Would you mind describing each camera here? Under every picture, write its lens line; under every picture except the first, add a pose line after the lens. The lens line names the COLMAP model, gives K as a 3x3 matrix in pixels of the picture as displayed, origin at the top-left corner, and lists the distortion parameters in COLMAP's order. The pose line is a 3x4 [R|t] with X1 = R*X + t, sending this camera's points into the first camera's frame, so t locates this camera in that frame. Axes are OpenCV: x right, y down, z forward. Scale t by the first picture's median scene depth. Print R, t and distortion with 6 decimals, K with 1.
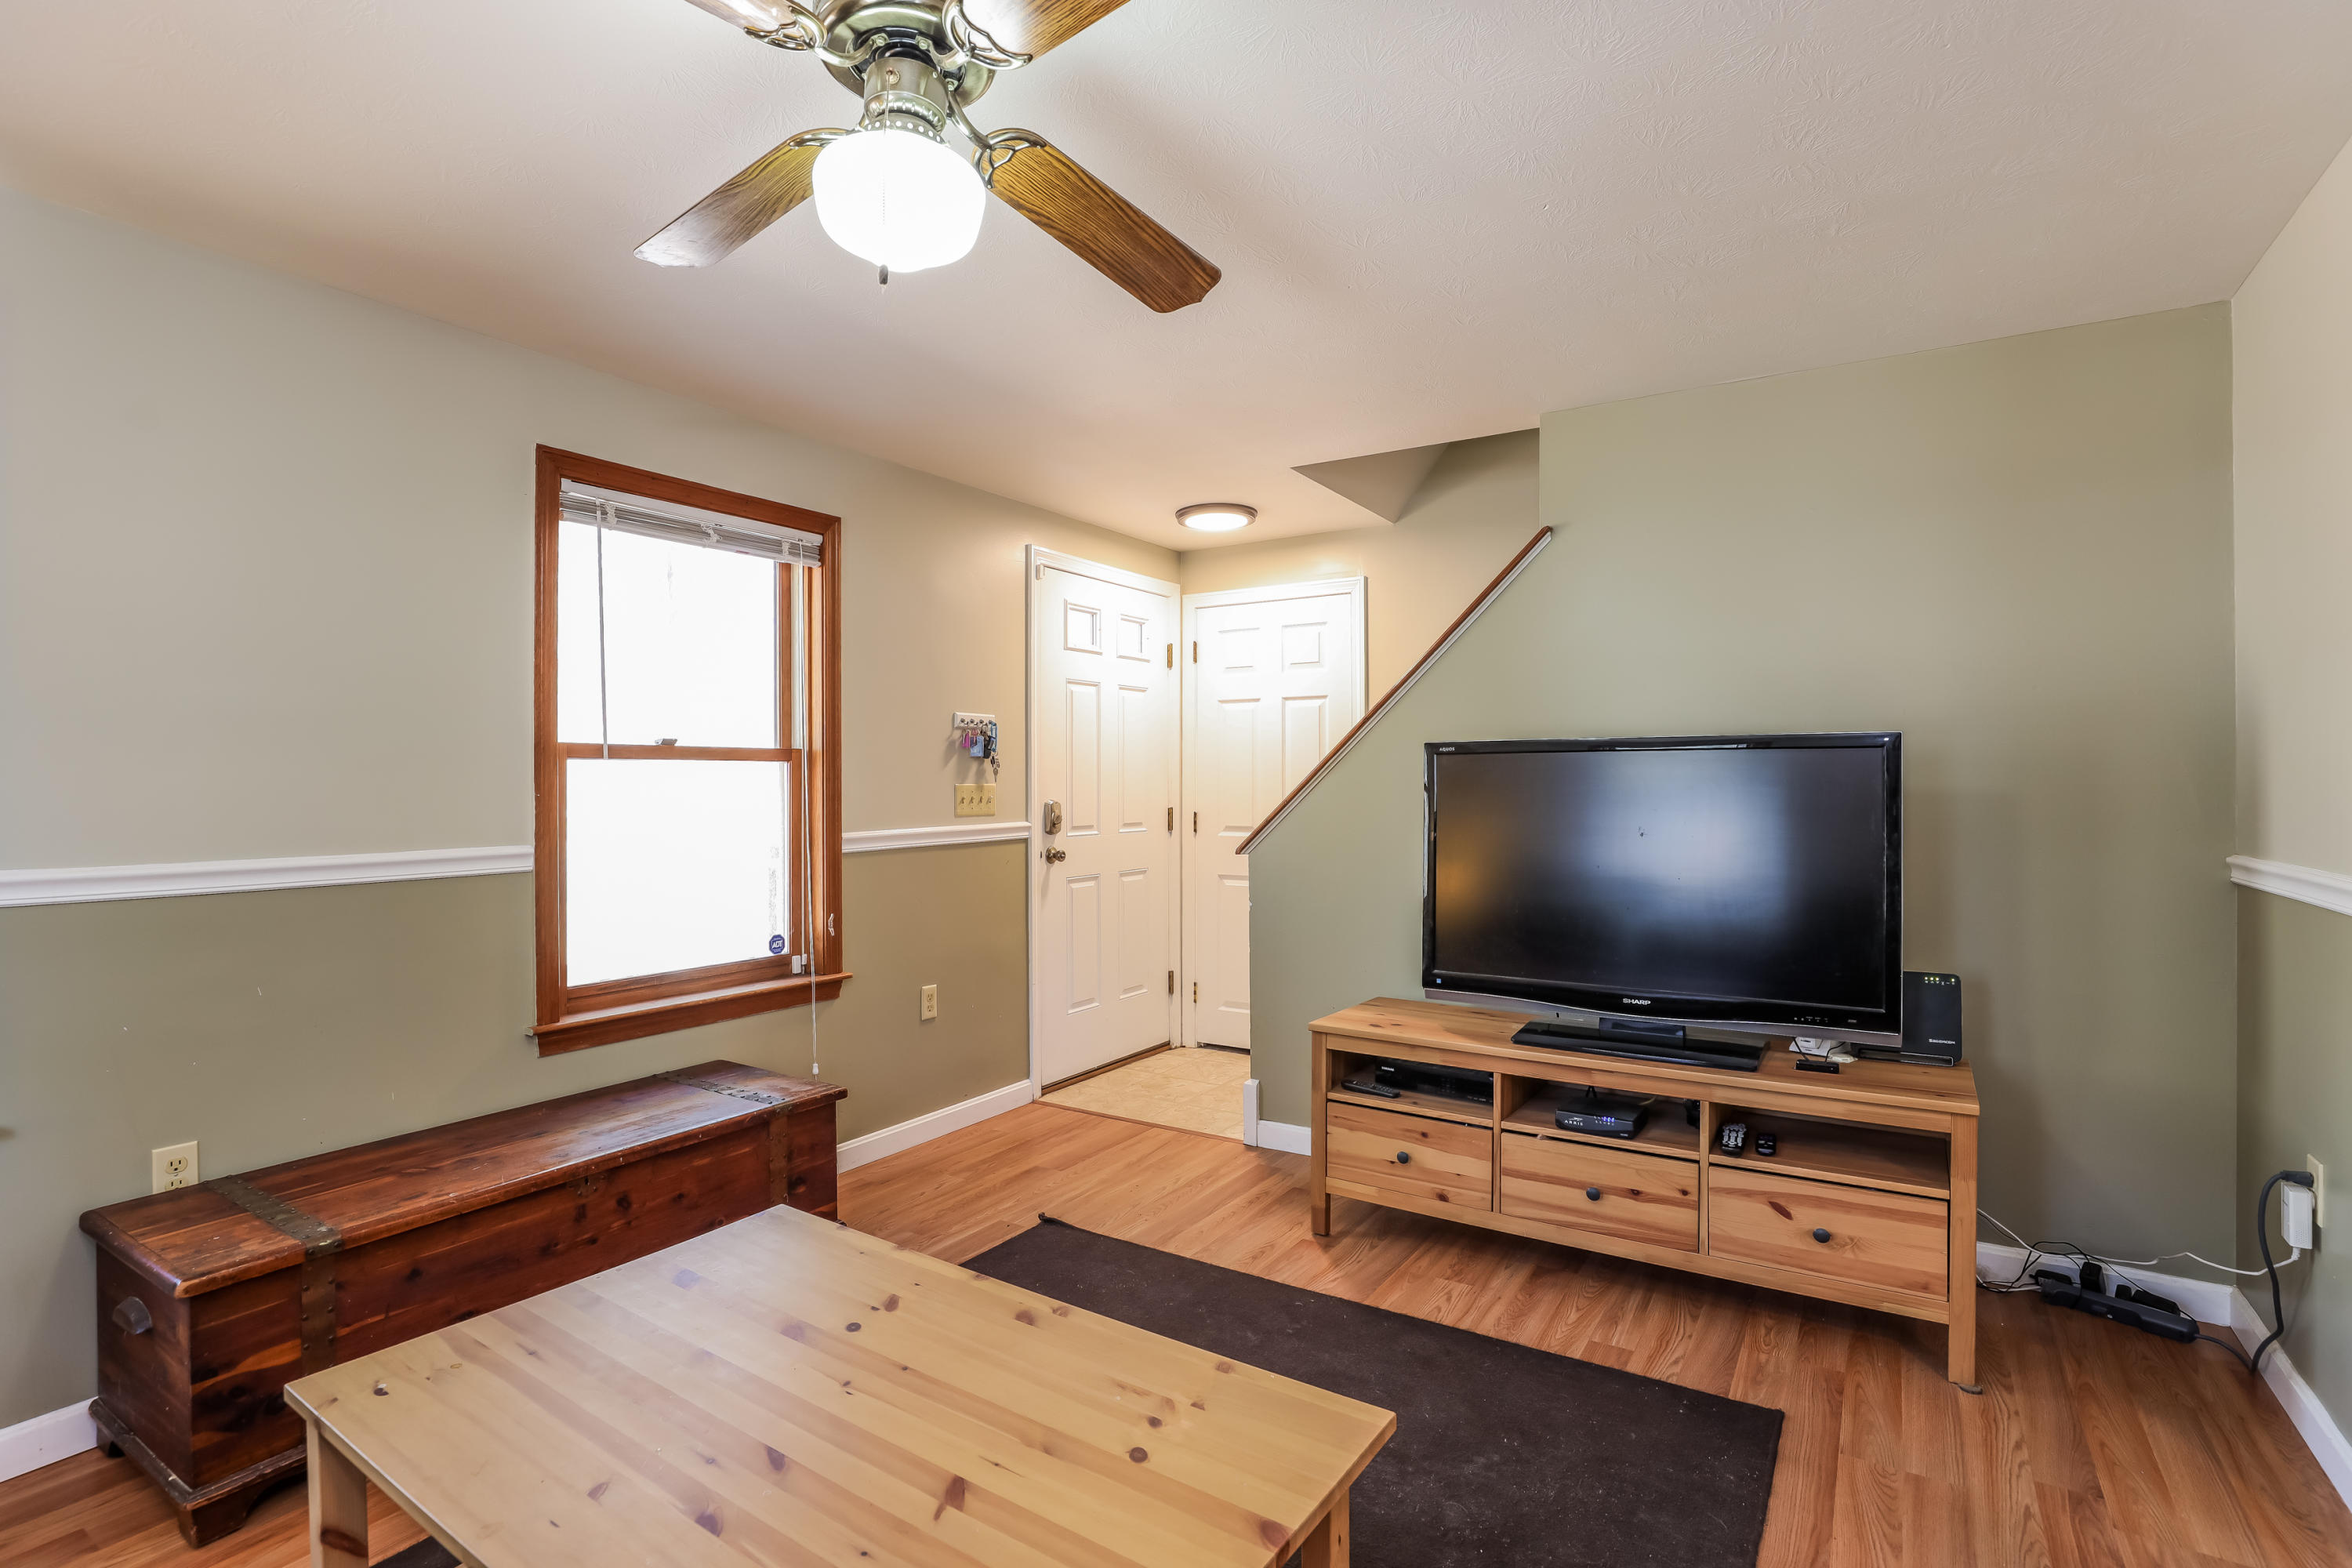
lens RADIAL K [[1116.2, 0, 1176.0], [0, 1116.2, 784.0], [0, 0, 1]] dist [-0.046753, 0.011220]
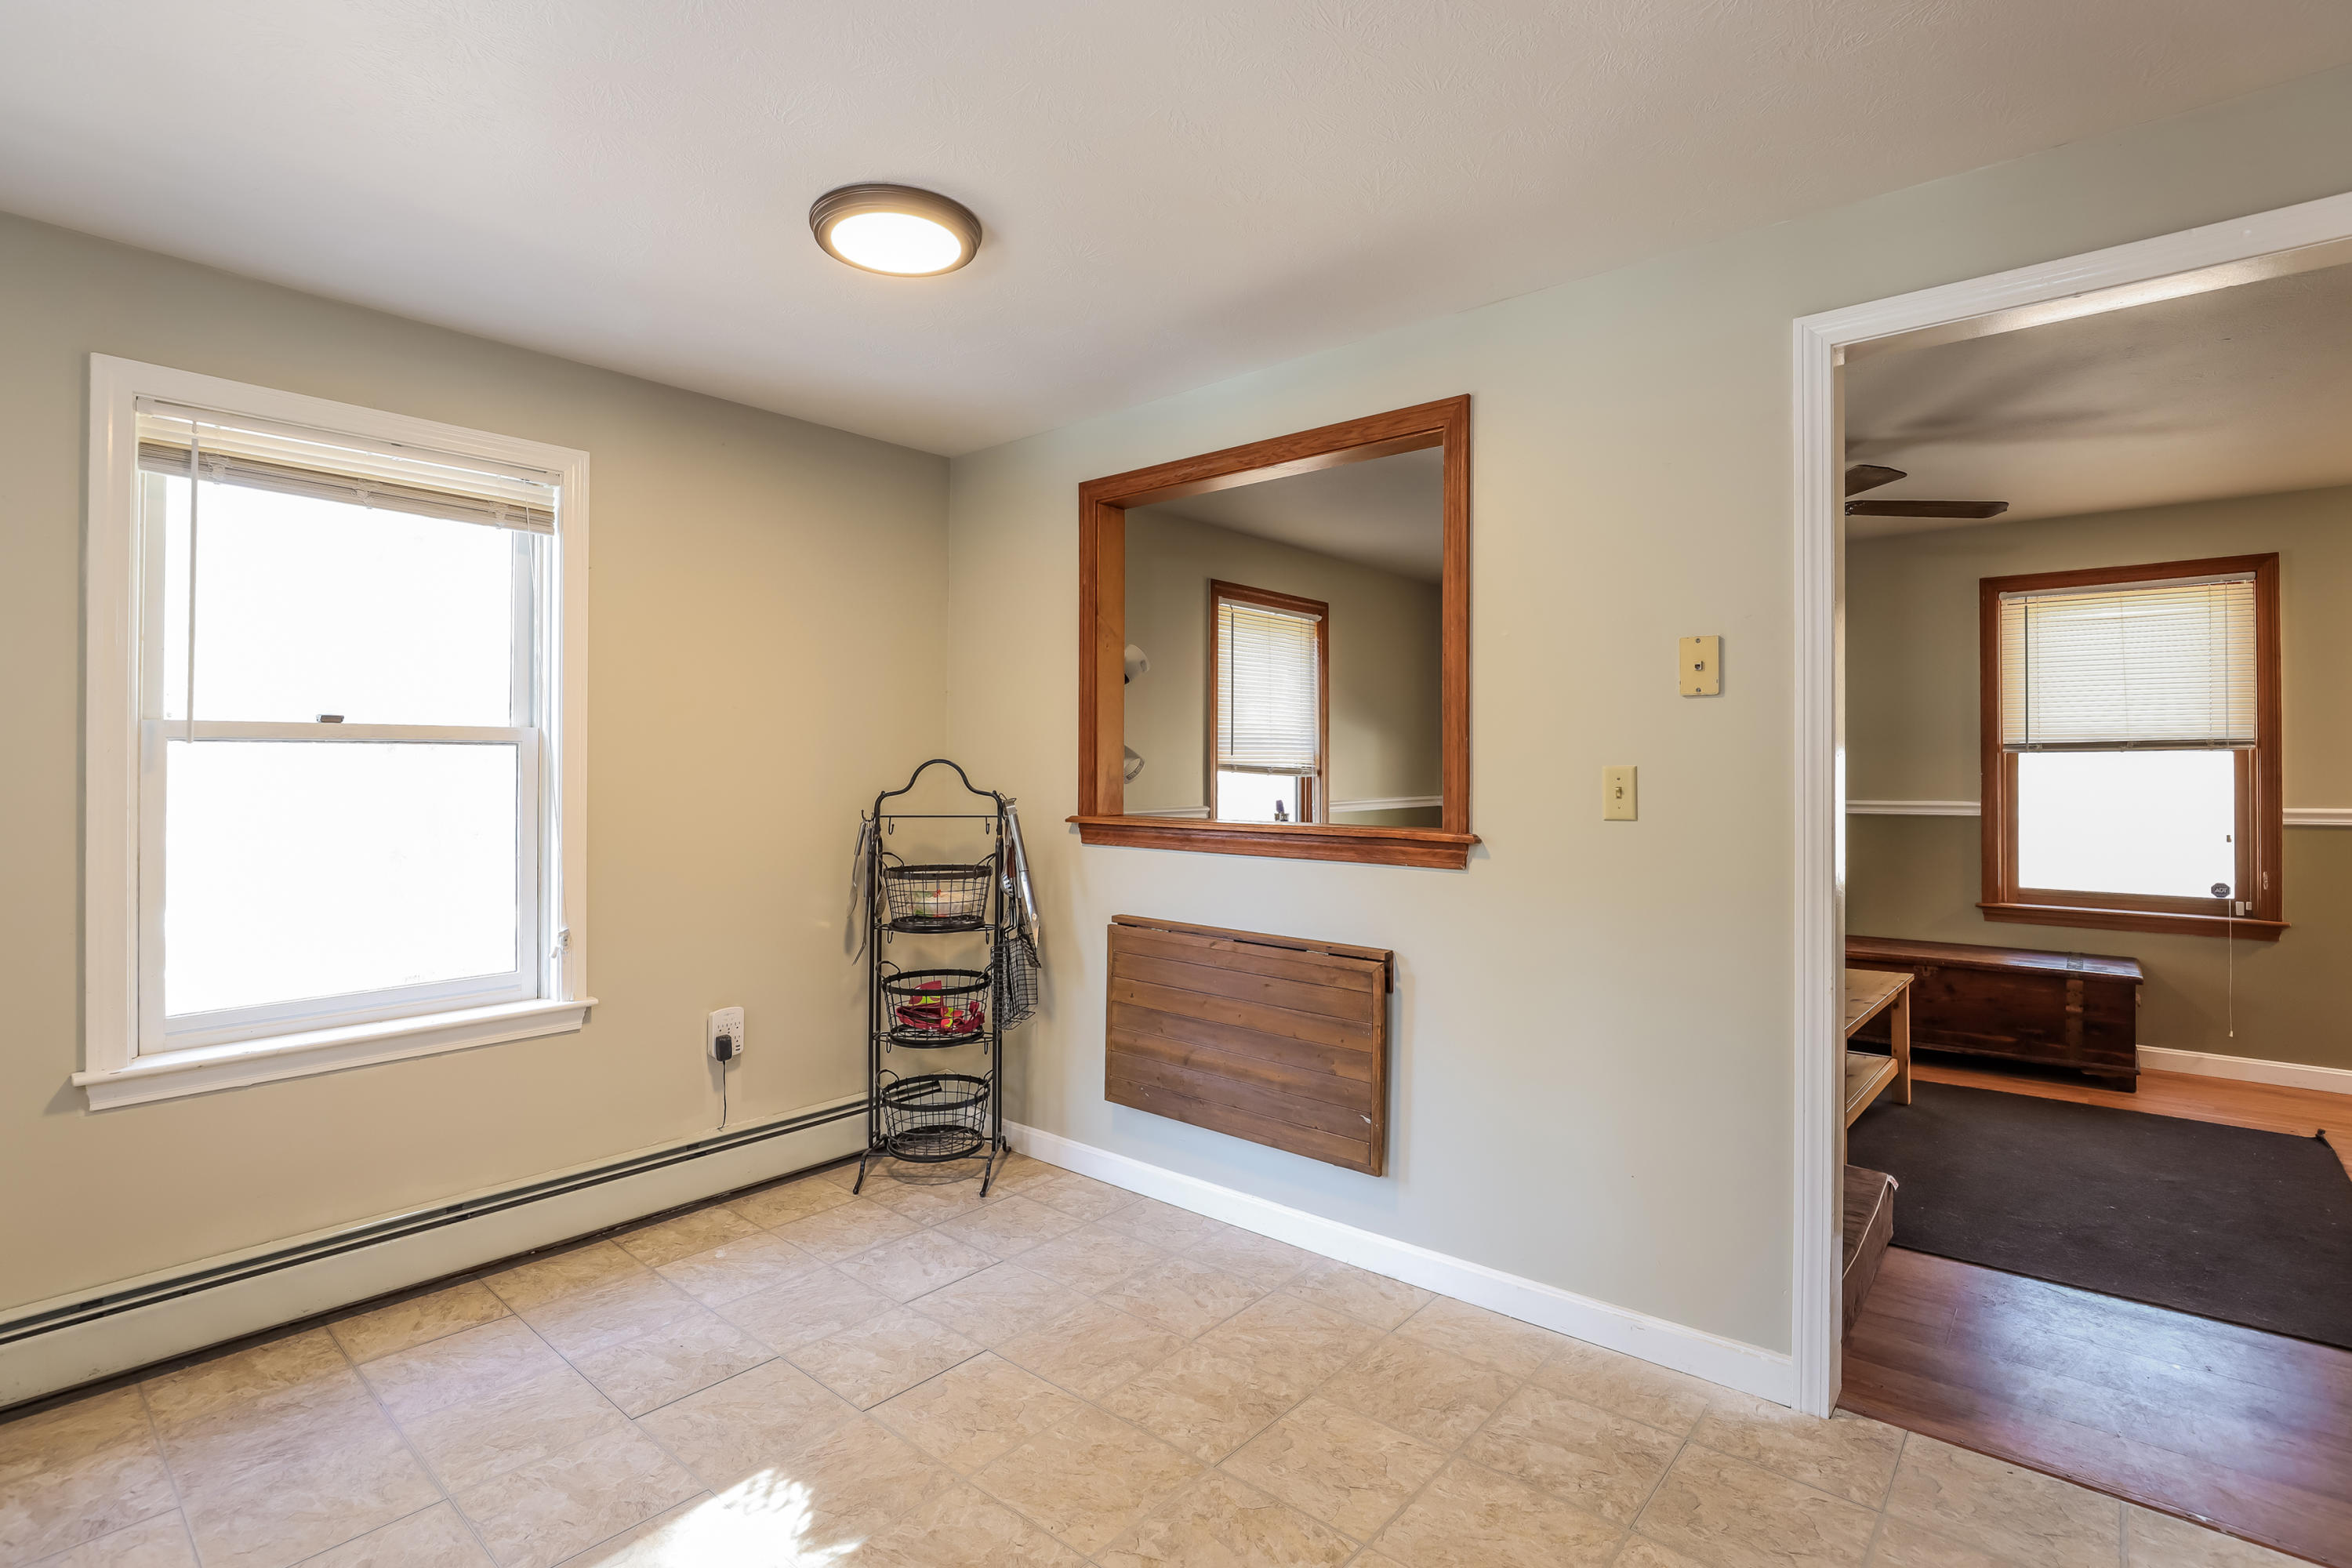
lens RADIAL K [[1116.5, 0, 1167.6], [0, 1116.5, 759.1], [0, 0, 1]] dist [-0.018569, -0.000079]
pose [[-0.135634, -0.001904, -0.990757, 1.351032], [0.000272, 0.999998, -0.001958, -0.010574], [0.990759, -0.000535, -0.135633, -0.072280]]
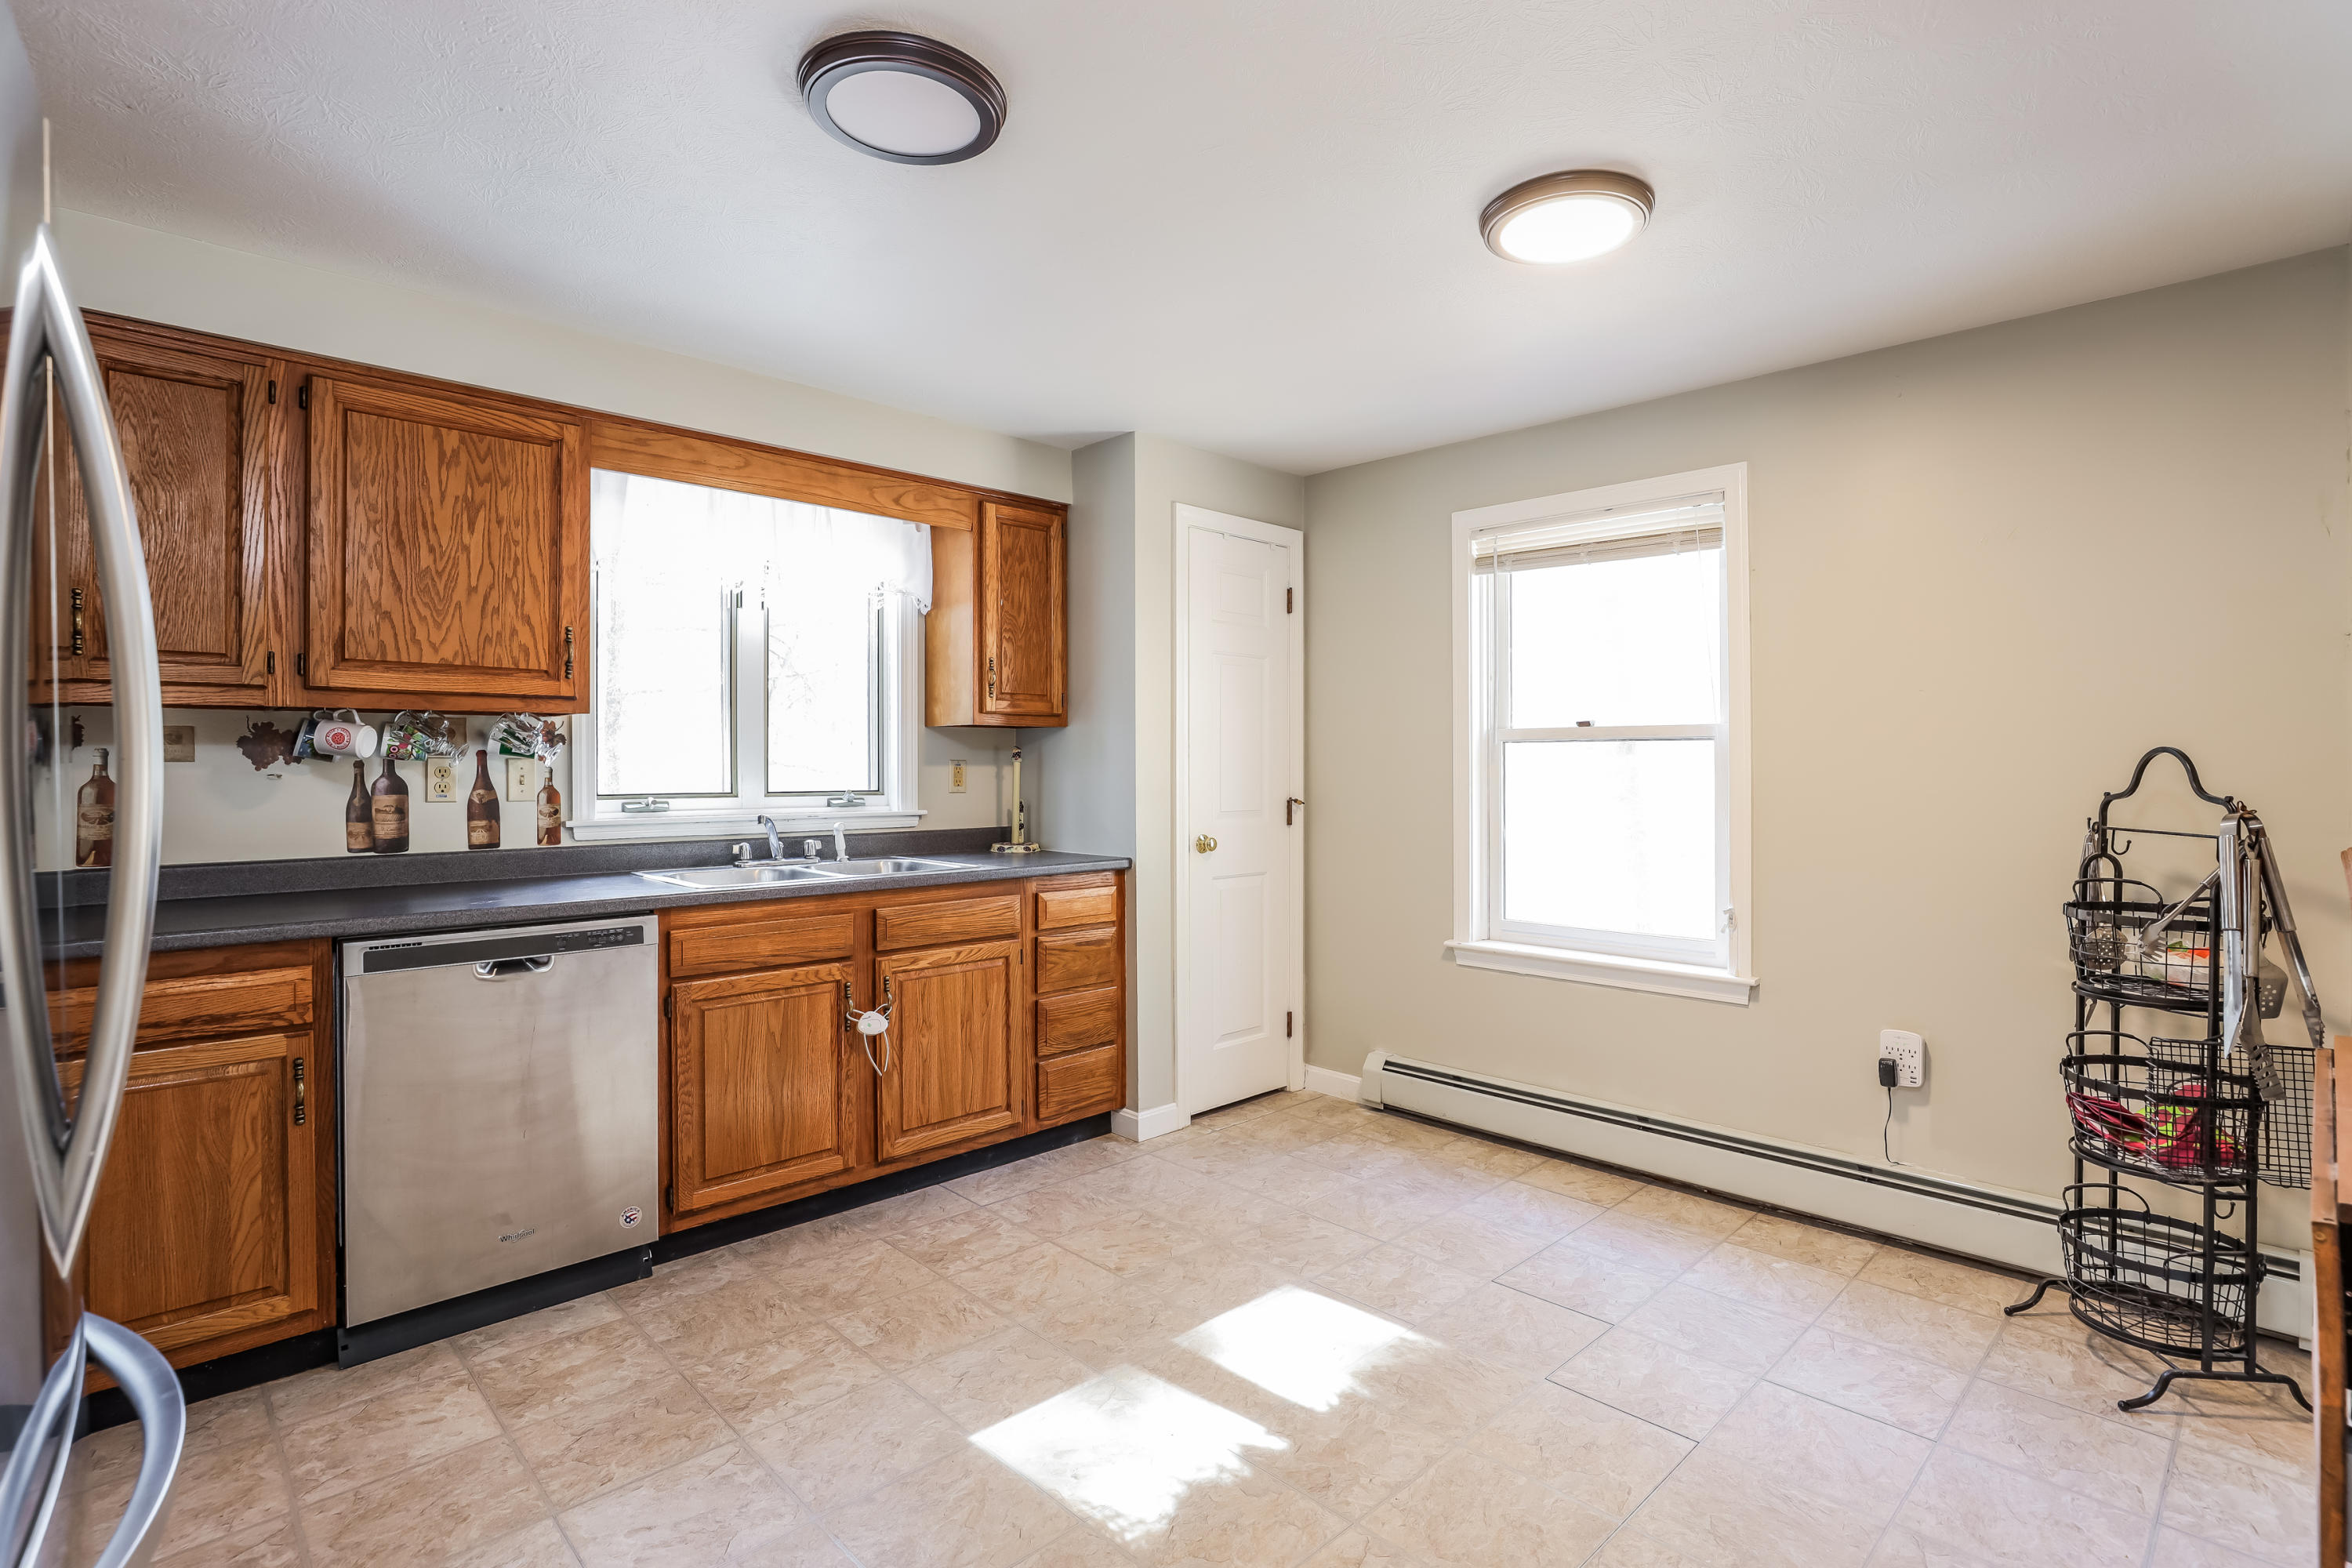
lens RADIAL K [[1133.1, 0, 1201.9], [0, 1133.1, 770.8], [0, 0, 1]] dist [-0.035721, 0.010408]
pose [[-0.976602, 0.002414, 0.215042, 0.666871], [0.003922, 0.999971, 0.006583, -0.003140], [-0.215020, 0.007272, -0.976583, 0.464093]]
